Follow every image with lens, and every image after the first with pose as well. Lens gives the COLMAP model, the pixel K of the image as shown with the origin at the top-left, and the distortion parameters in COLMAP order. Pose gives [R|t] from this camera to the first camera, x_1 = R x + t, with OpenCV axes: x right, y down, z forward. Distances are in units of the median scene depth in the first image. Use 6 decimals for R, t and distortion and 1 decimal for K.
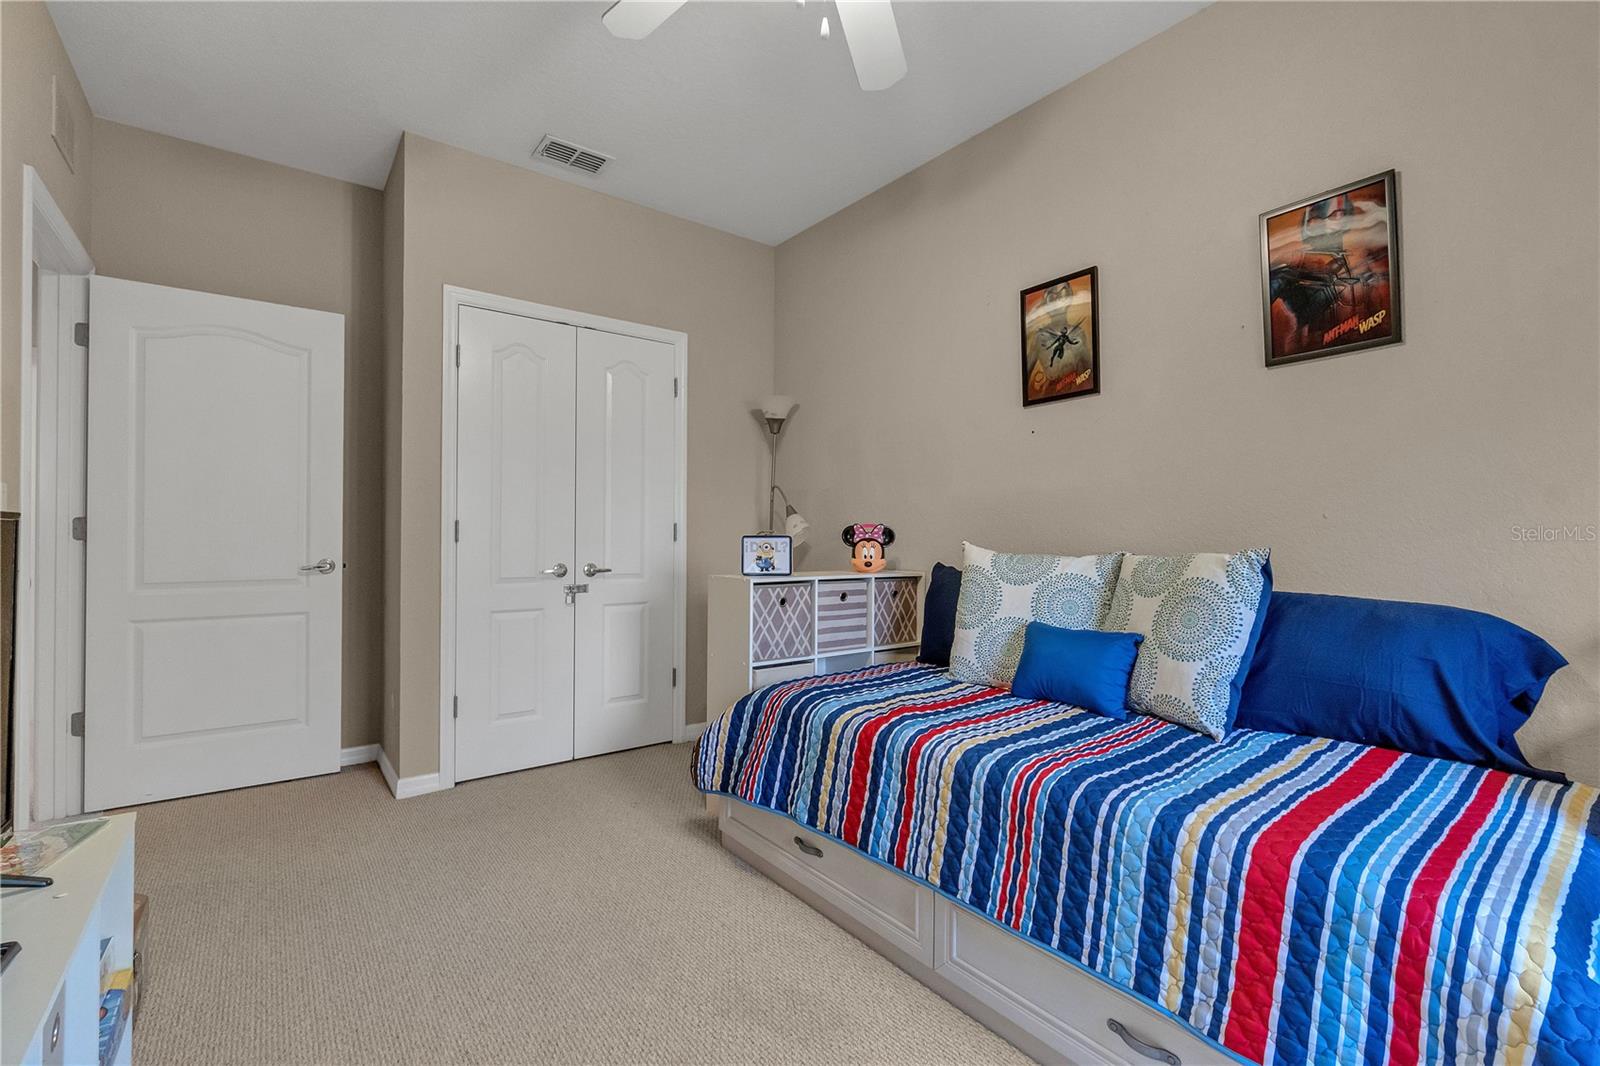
lens RADIAL K [[697.0, 0, 796.7], [0, 697.0, 531.4], [0, 0, 1]] dist [-0.004206, 0.001529]
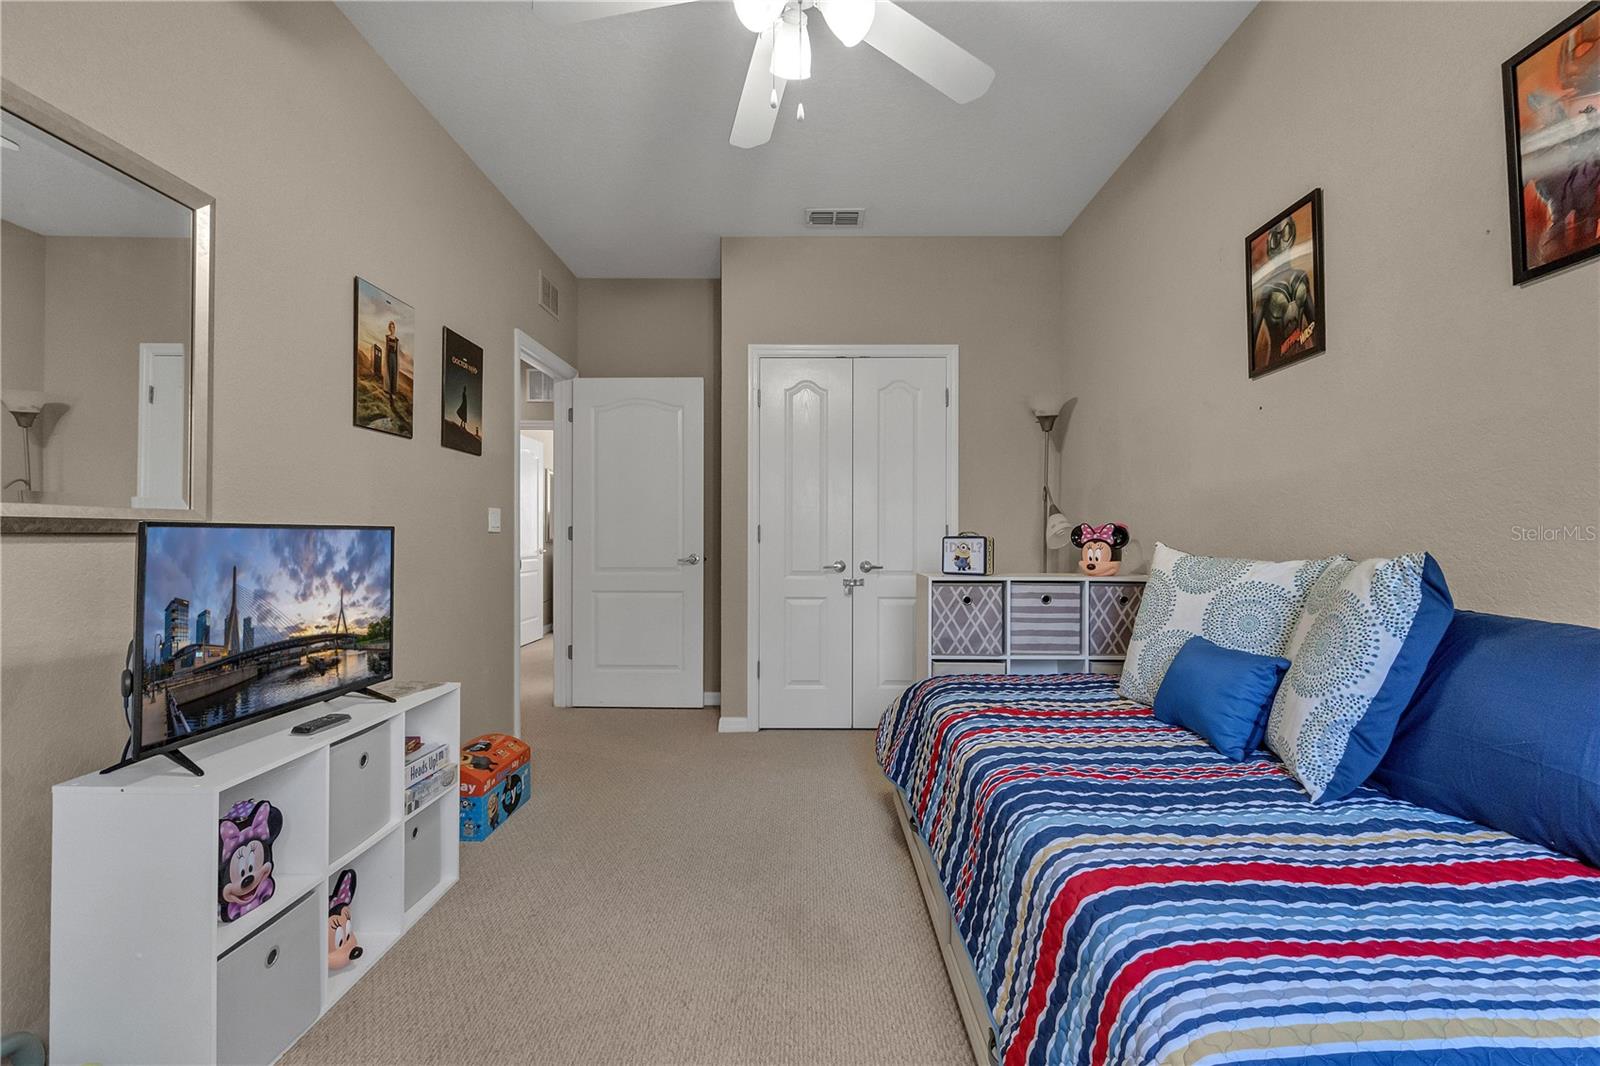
lens RADIAL K [[697.0, 0, 802.1], [0, 697.0, 532.6], [0, 0, 1]] dist [-0.004206, 0.001529]
pose [[0.790780, -0.006347, -0.612067, 0.410428], [0.006177, 0.999978, -0.002389, 0.001350], [0.612069, -0.001892, 0.790802, 0.029924]]
